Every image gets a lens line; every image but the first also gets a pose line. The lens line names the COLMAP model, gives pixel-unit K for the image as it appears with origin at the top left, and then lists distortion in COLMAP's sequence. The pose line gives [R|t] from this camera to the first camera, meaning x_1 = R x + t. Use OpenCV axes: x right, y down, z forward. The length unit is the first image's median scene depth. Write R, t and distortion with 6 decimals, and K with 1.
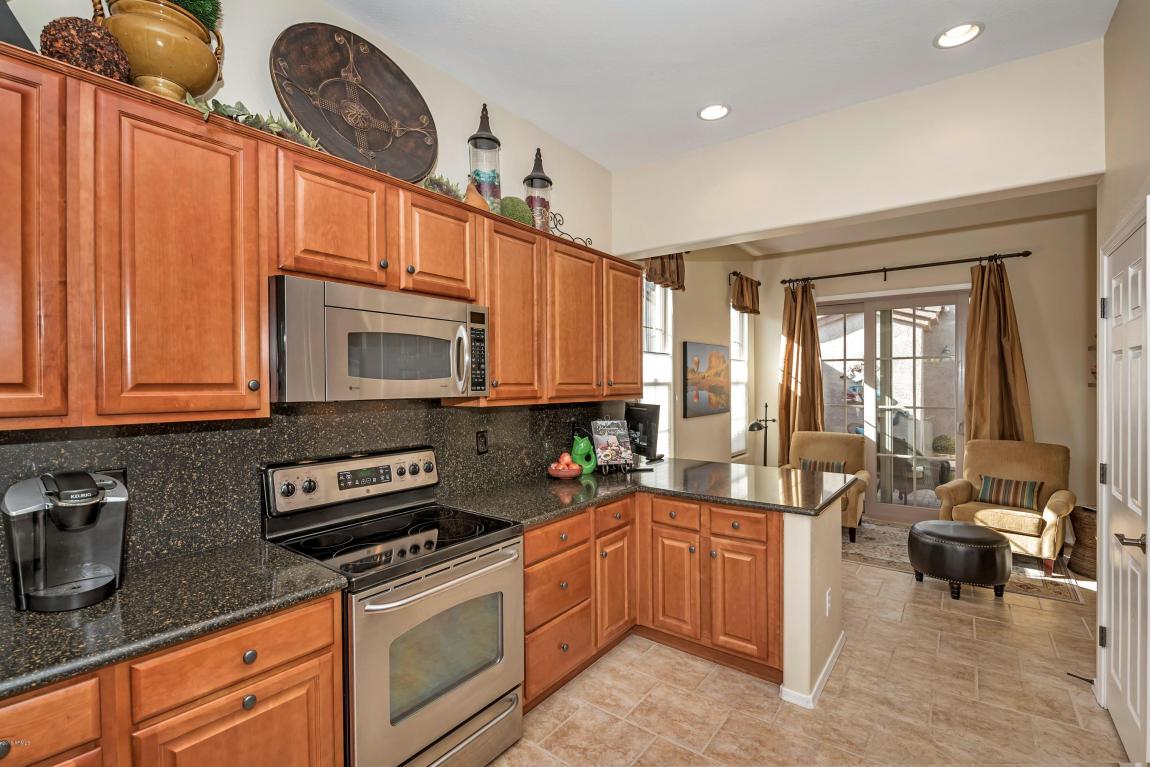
lens RADIAL K [[522.8, 0, 575.8], [0, 522.8, 383.6], [0, 0, 1]] dist [-0.012063, -0.003761]
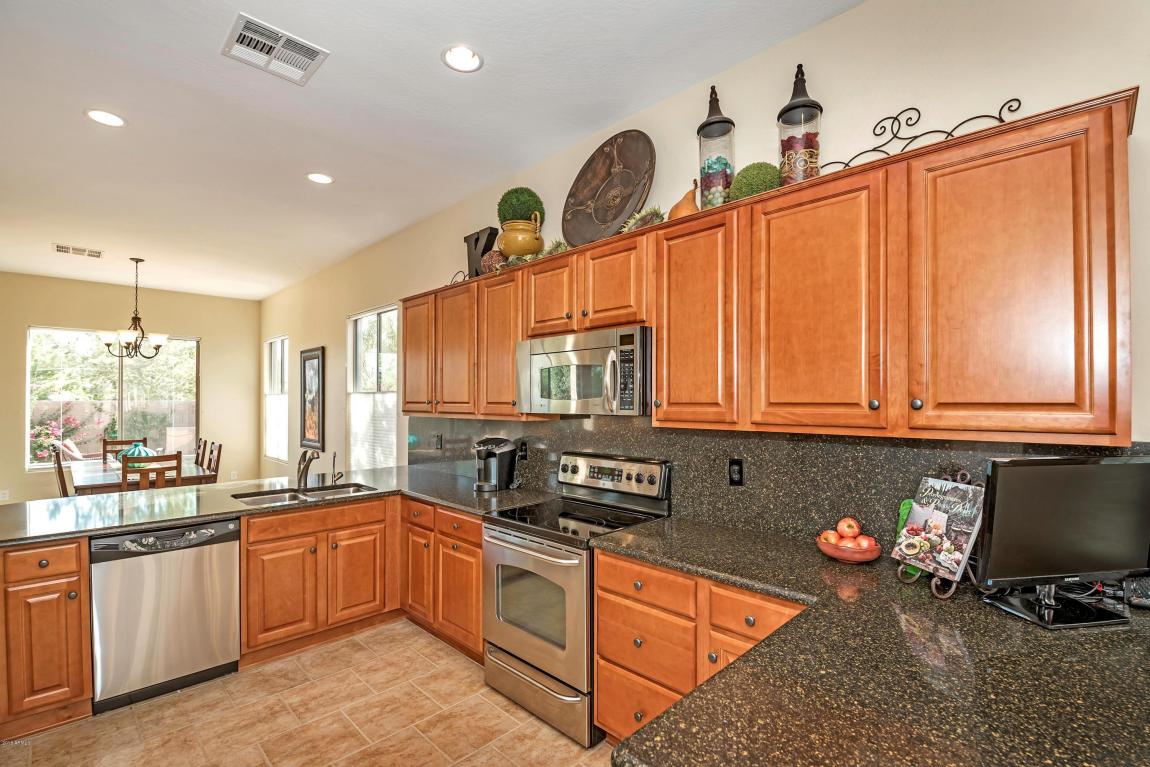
lens RADIAL K [[522.8, 0, 578.3], [0, 522.8, 402.6], [0, 0, 1]] dist [-0.012063, -0.003761]
pose [[-0.142009, 0.004339, -0.989856, 0.538683], [-0.003084, 0.999984, 0.004826, -0.003492], [0.989861, 0.003738, -0.141993, 0.662944]]
